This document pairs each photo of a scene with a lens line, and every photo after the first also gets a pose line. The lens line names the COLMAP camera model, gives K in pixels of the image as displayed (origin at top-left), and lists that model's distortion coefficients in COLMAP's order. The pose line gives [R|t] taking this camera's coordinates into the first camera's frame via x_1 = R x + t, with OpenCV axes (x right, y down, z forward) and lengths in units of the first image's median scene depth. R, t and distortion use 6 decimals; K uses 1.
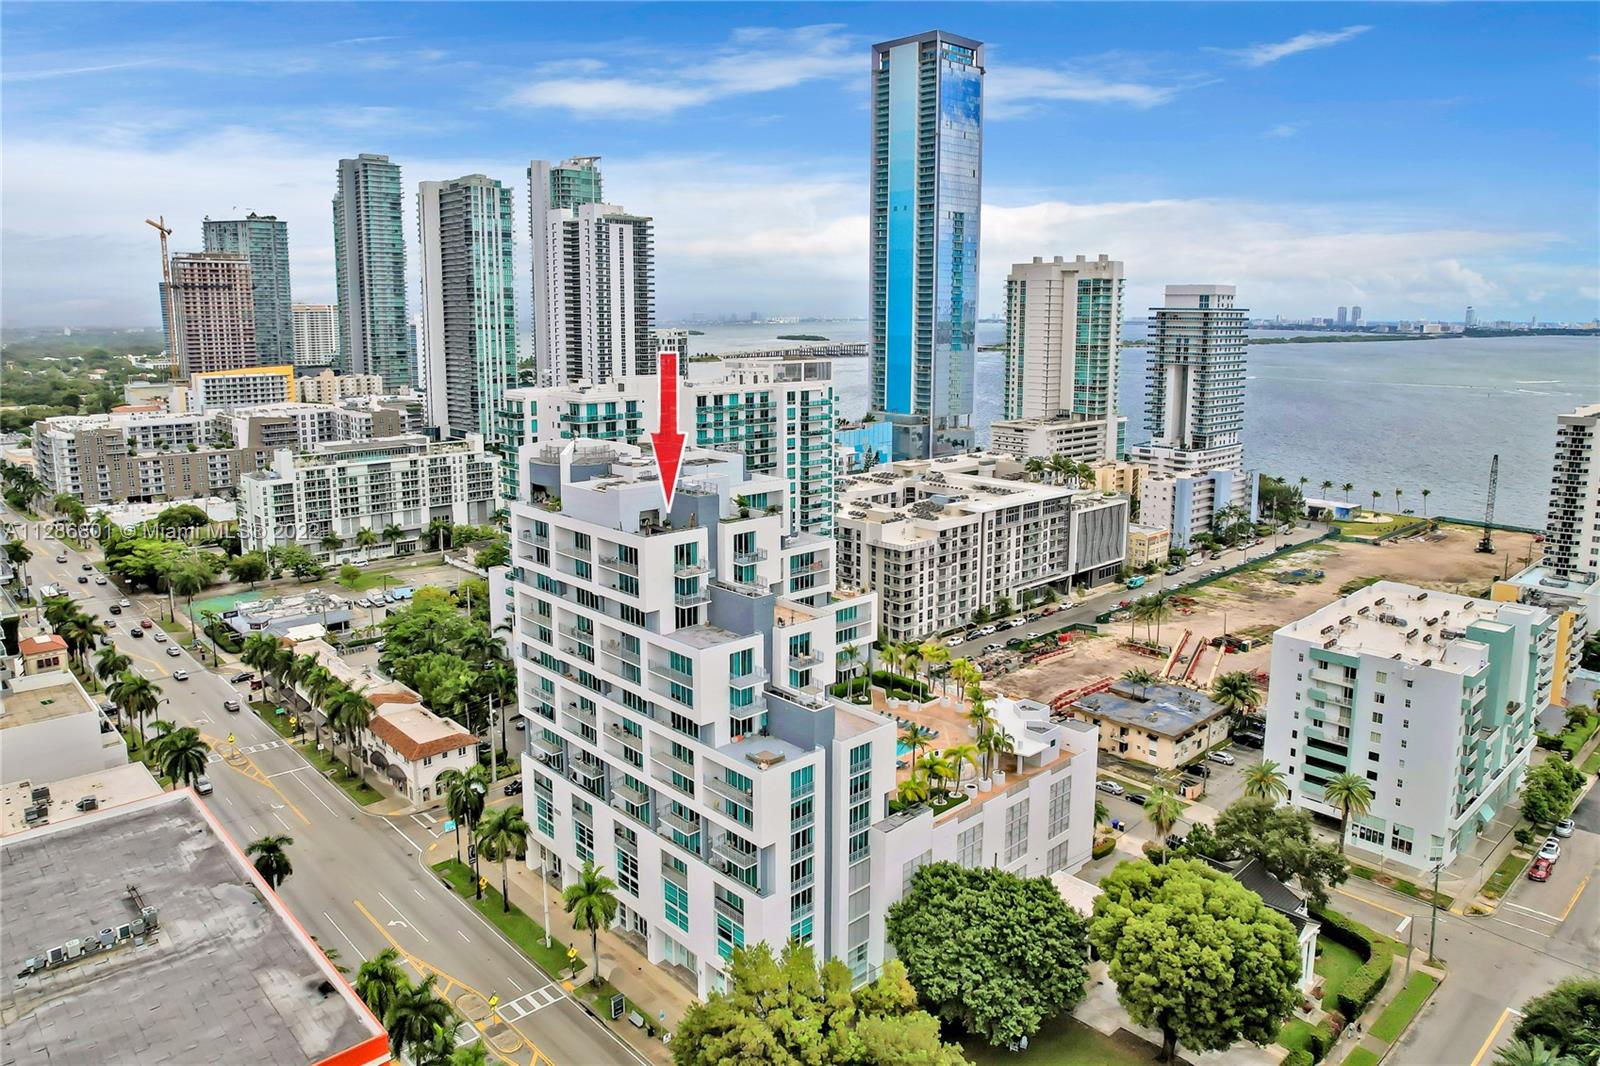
lens RADIAL K [[1020.3, 0, 800.0], [0, 1020.3, 533.0], [0, 0, 1]] dist [-0.075646, 0.071572]
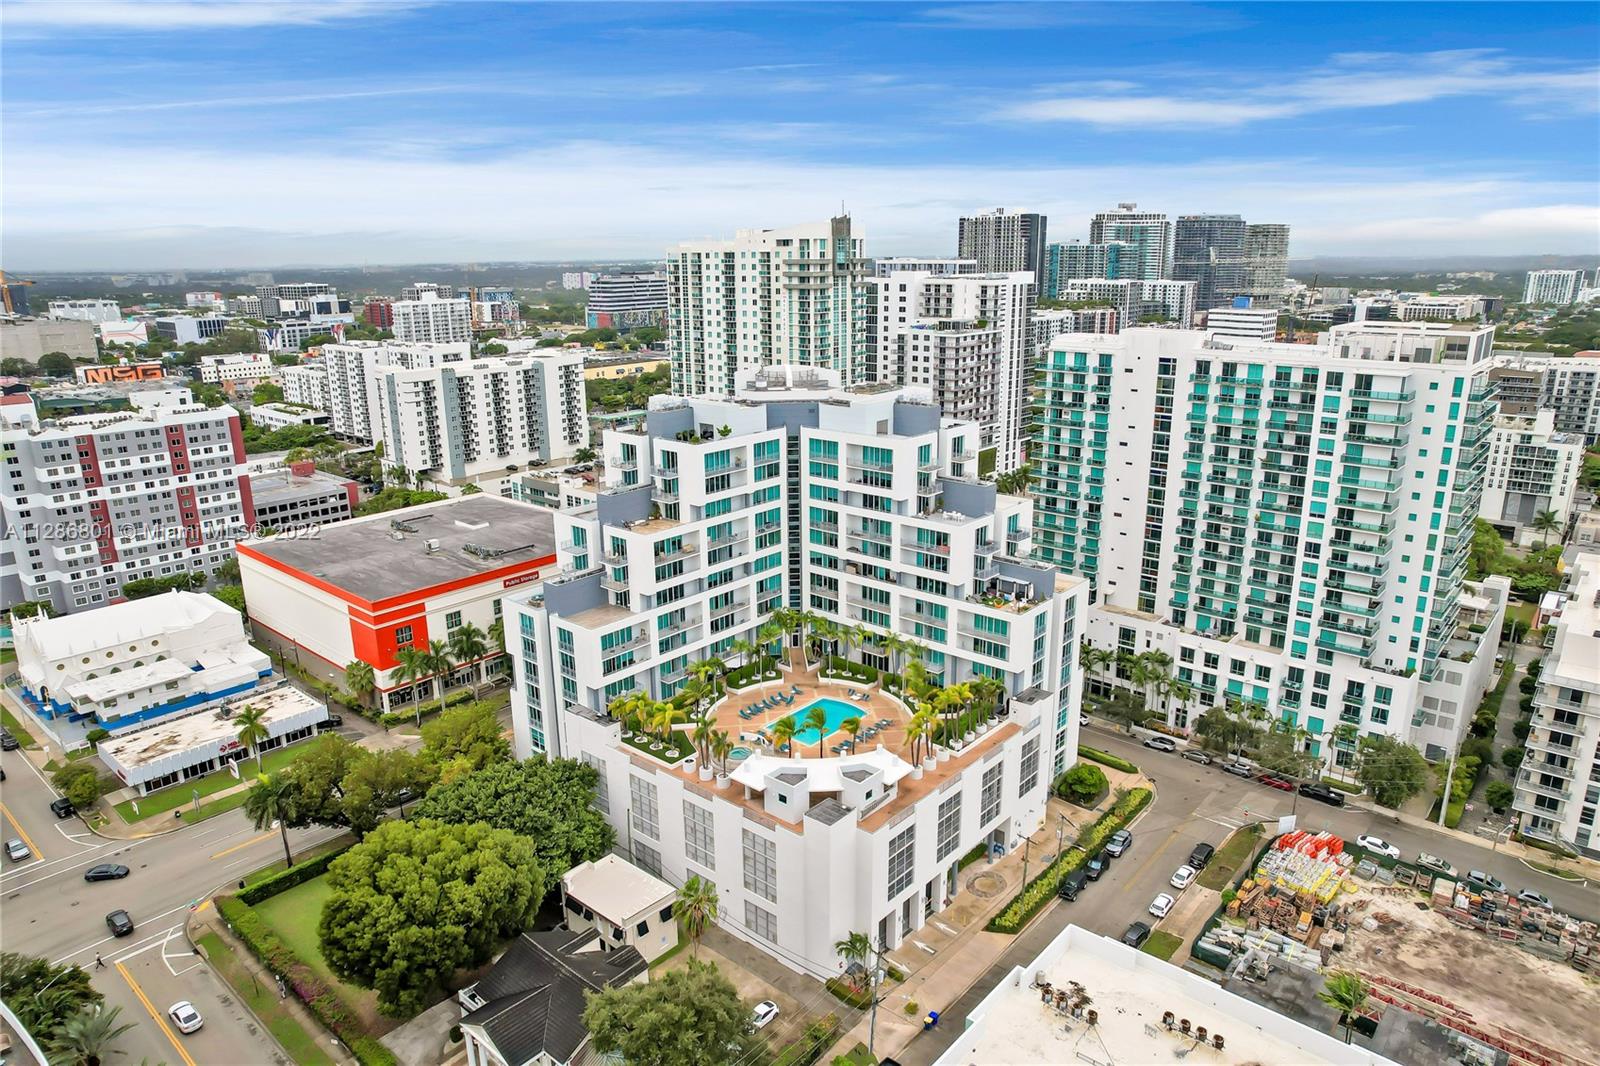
lens RADIAL K [[1020.3, 0, 800.0], [0, 1020.3, 533.0], [0, 0, 1]] dist [-0.075646, 0.071572]
pose [[0.120909, 0.266880, -0.956115, 0.703507], [-0.199320, 0.950092, 0.239993, -0.140747], [0.972447, 0.161555, 0.168069, 0.610323]]
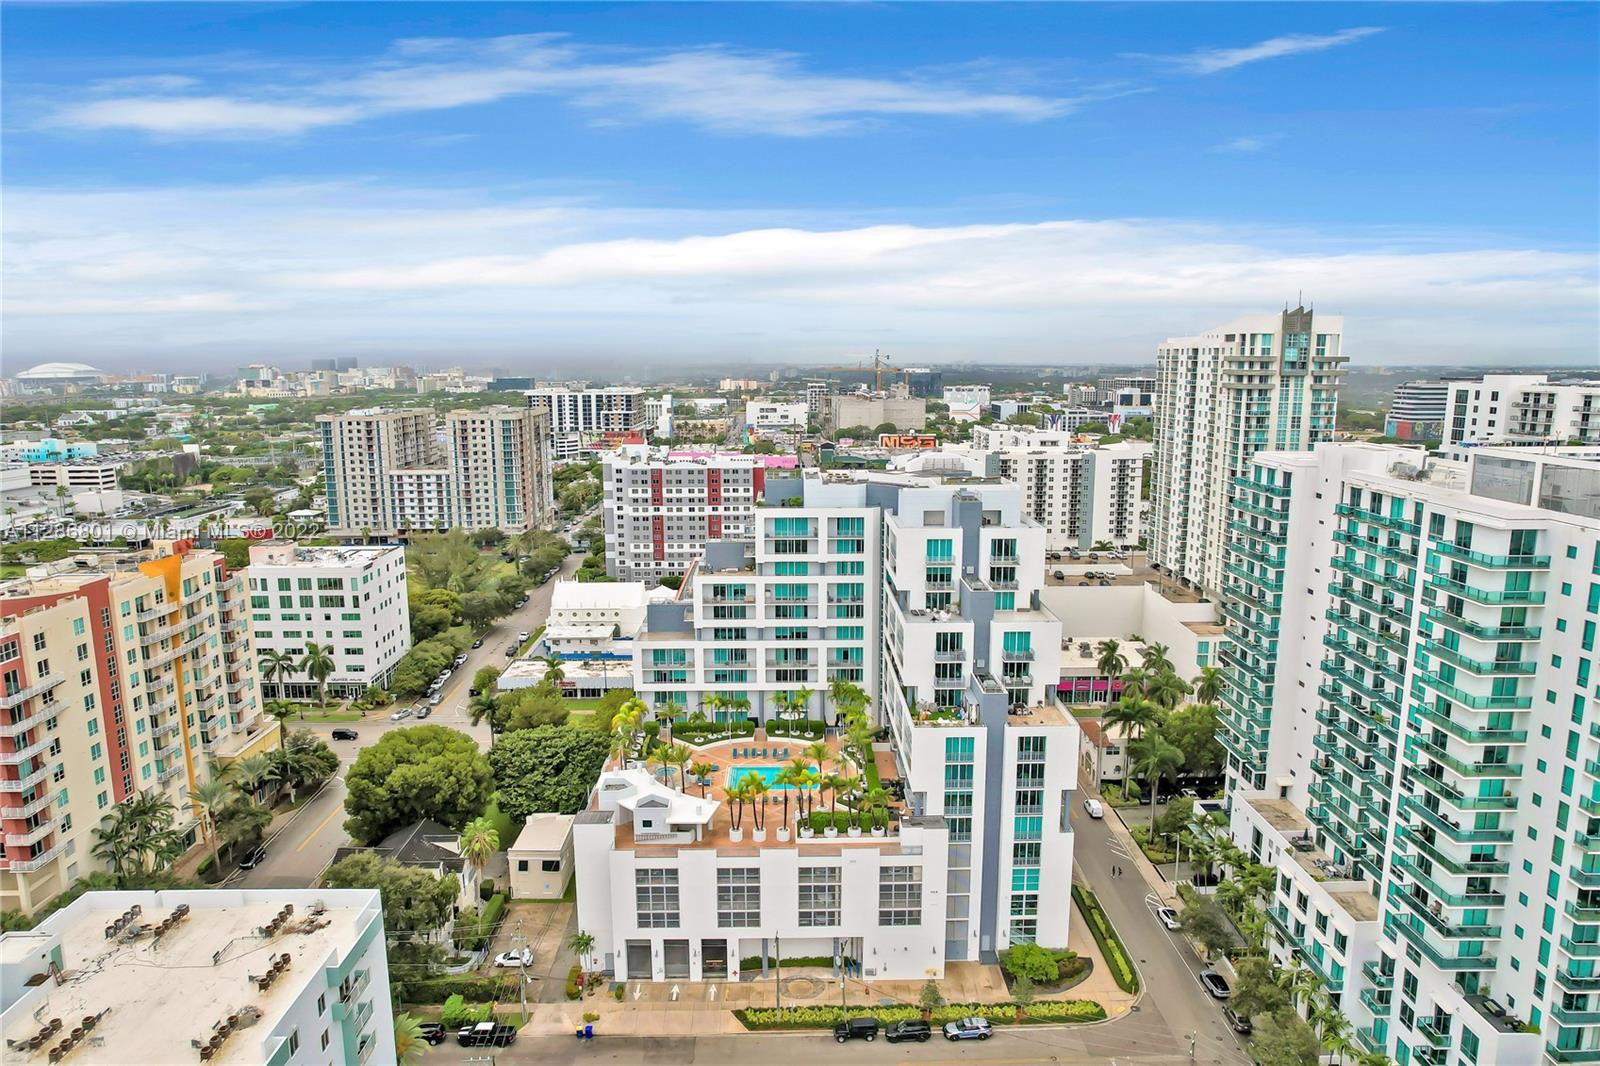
lens RADIAL K [[1020.3, 0, 800.0], [0, 1020.3, 533.0], [0, 0, 1]] dist [-0.075646, 0.071572]
pose [[-0.655514, 0.132881, -0.743401, 0.575939], [-0.153952, 0.940211, 0.303812, -0.249973], [0.739324, 0.313601, -0.595864, 1.180428]]
